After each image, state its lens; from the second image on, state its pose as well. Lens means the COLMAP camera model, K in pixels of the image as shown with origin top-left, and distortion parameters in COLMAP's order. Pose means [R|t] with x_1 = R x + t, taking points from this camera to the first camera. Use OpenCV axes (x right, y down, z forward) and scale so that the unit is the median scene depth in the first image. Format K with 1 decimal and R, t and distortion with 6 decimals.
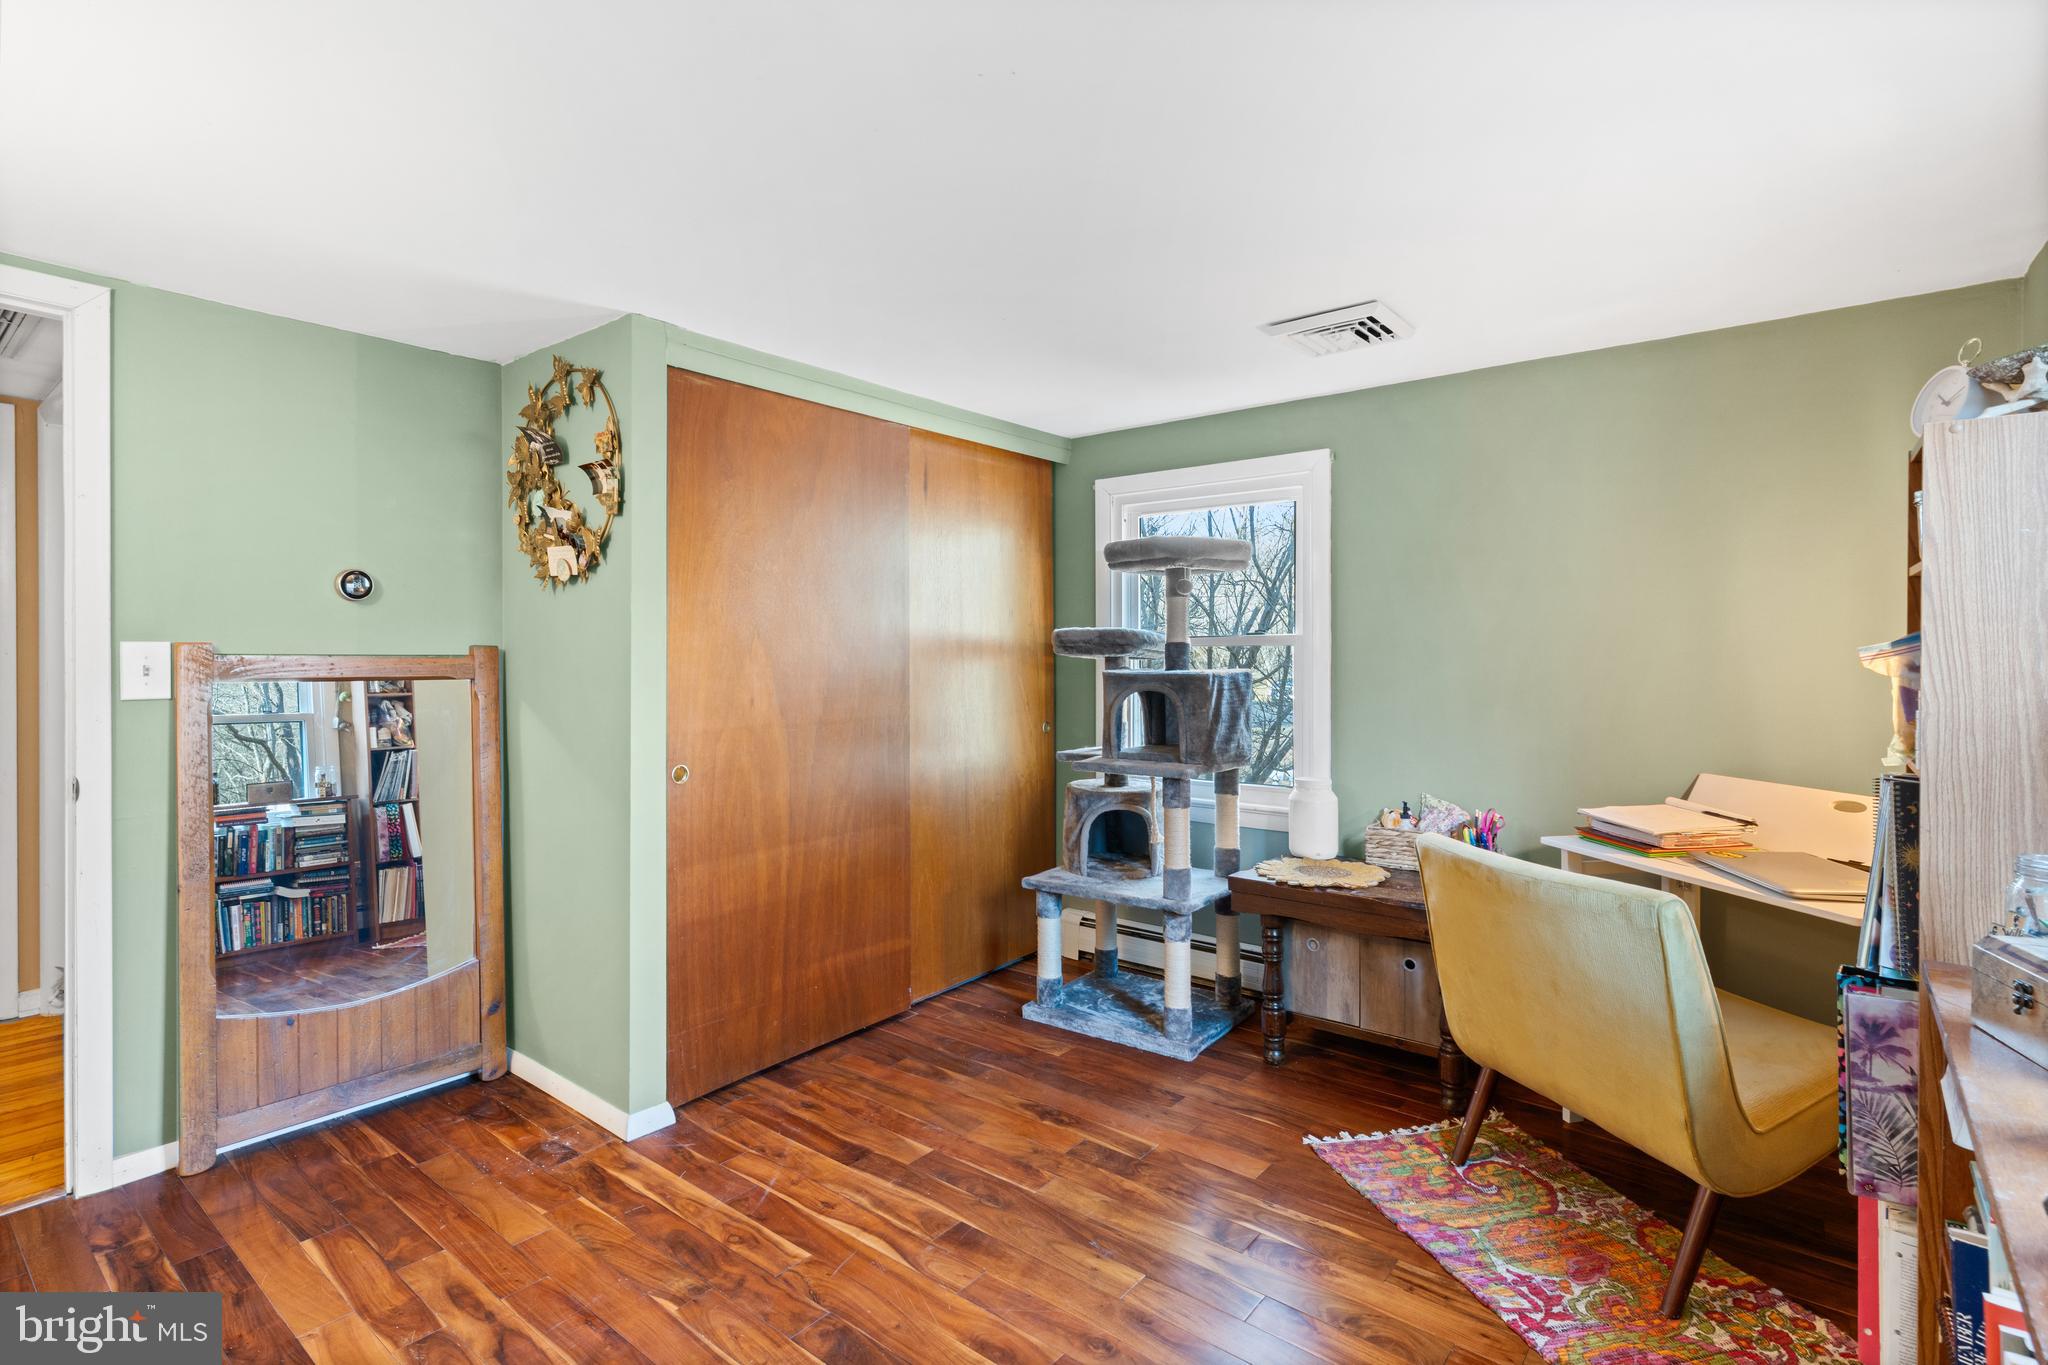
lens RADIAL K [[985.0, 0, 1016.3], [0, 985.0, 661.6], [0, 0, 1]] dist [-0.001188, 0.001188]
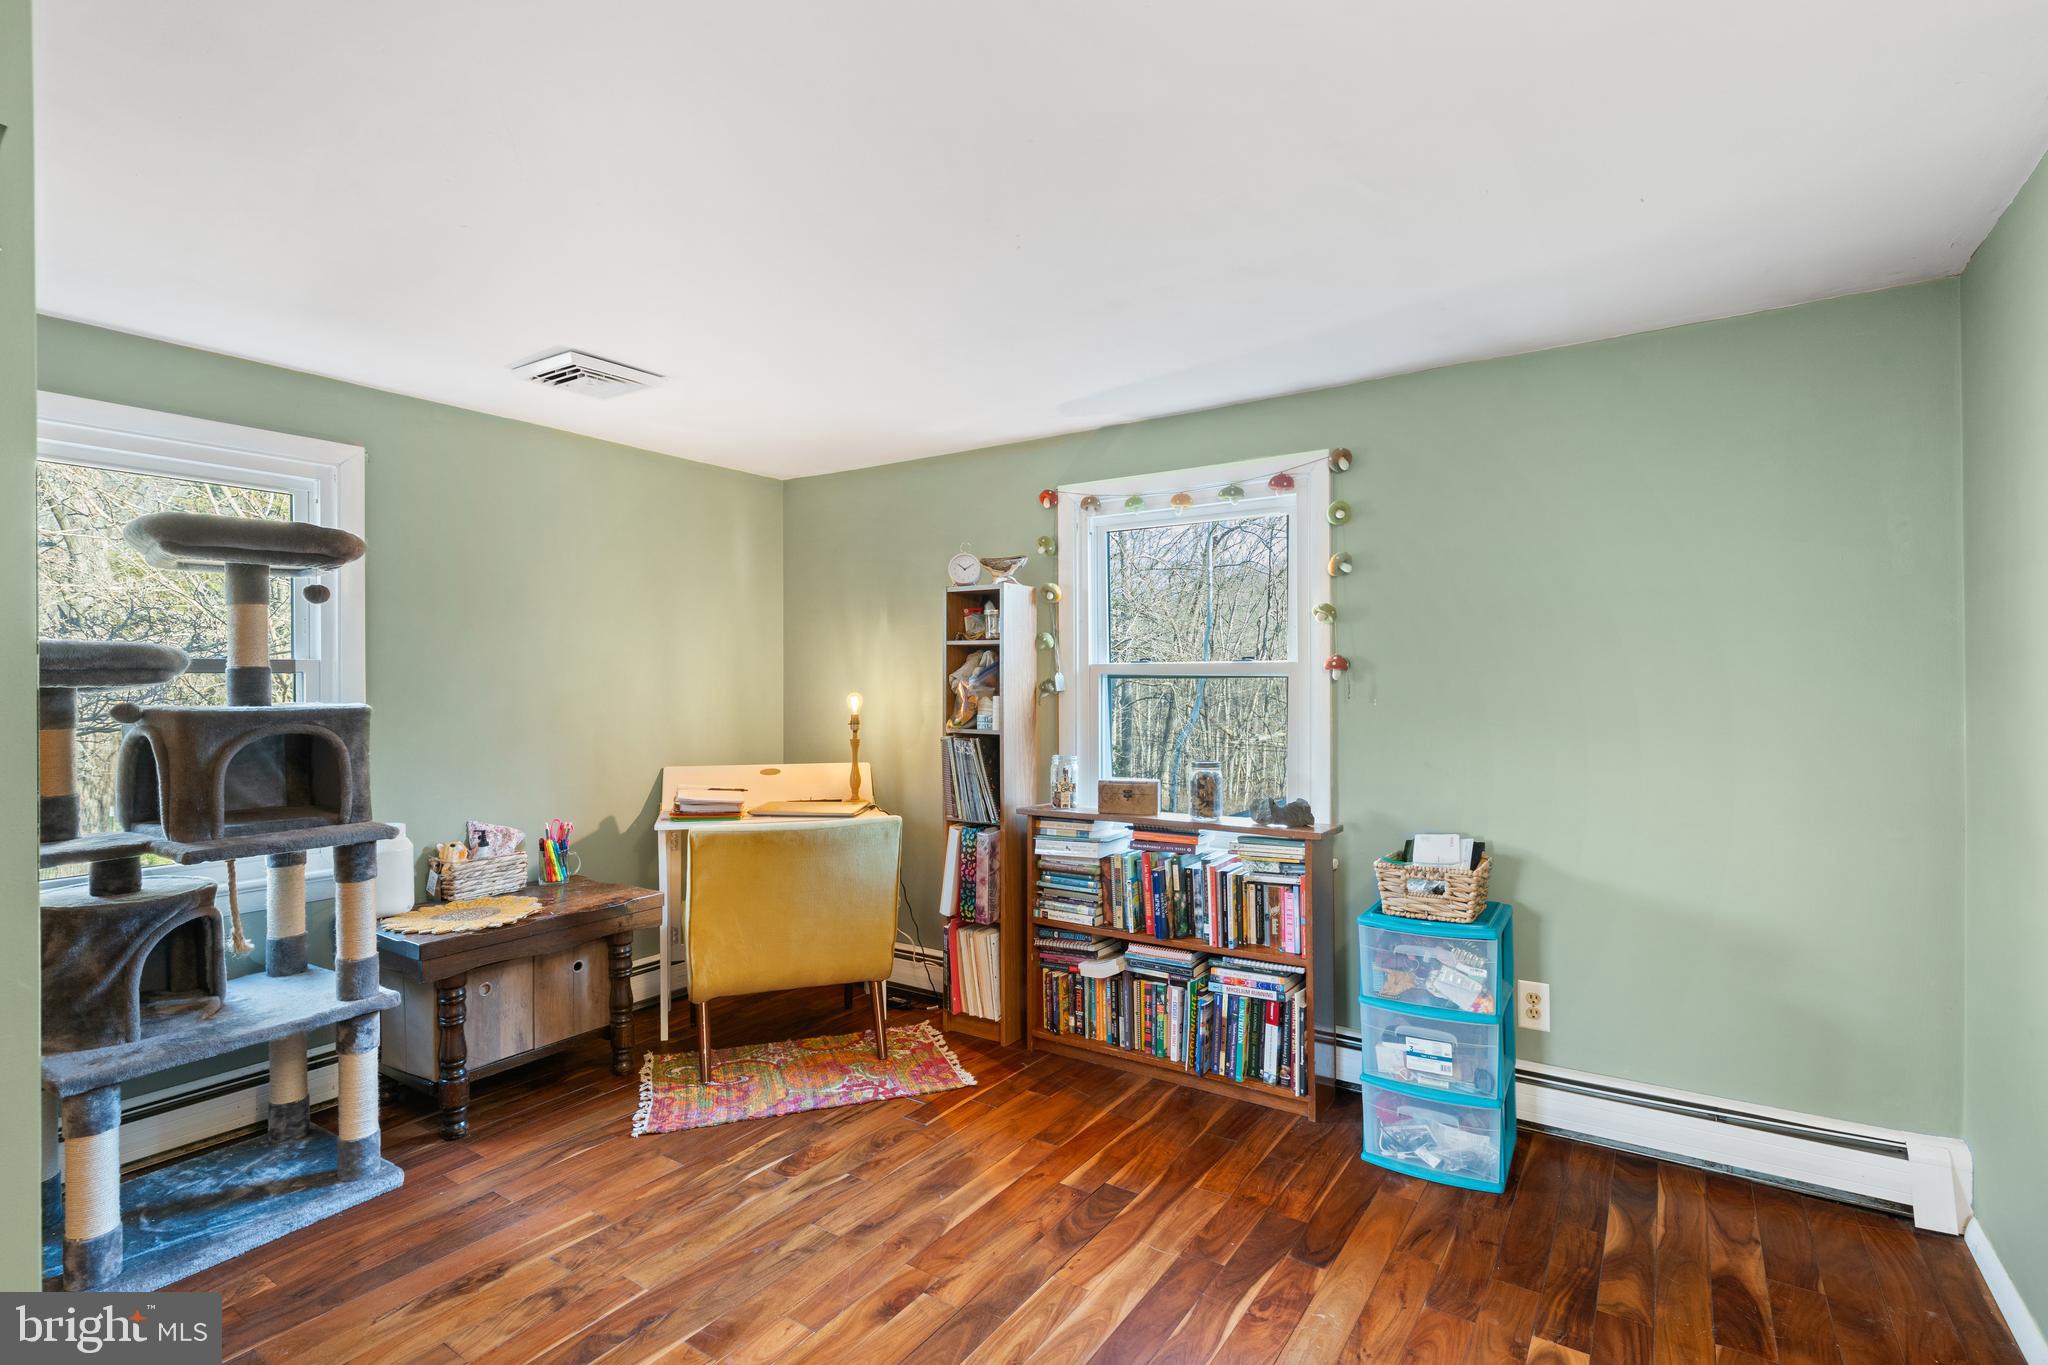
lens RADIAL K [[985.0, 0, 1016.1], [0, 985.0, 686.8], [0, 0, 1]] dist [-0.001188, 0.001188]
pose [[-0.097704, -0.005320, 0.995201, -0.734184], [0.009442, 0.999936, 0.006273, -0.005327], [-0.995171, 0.010010, -0.097647, 0.616837]]
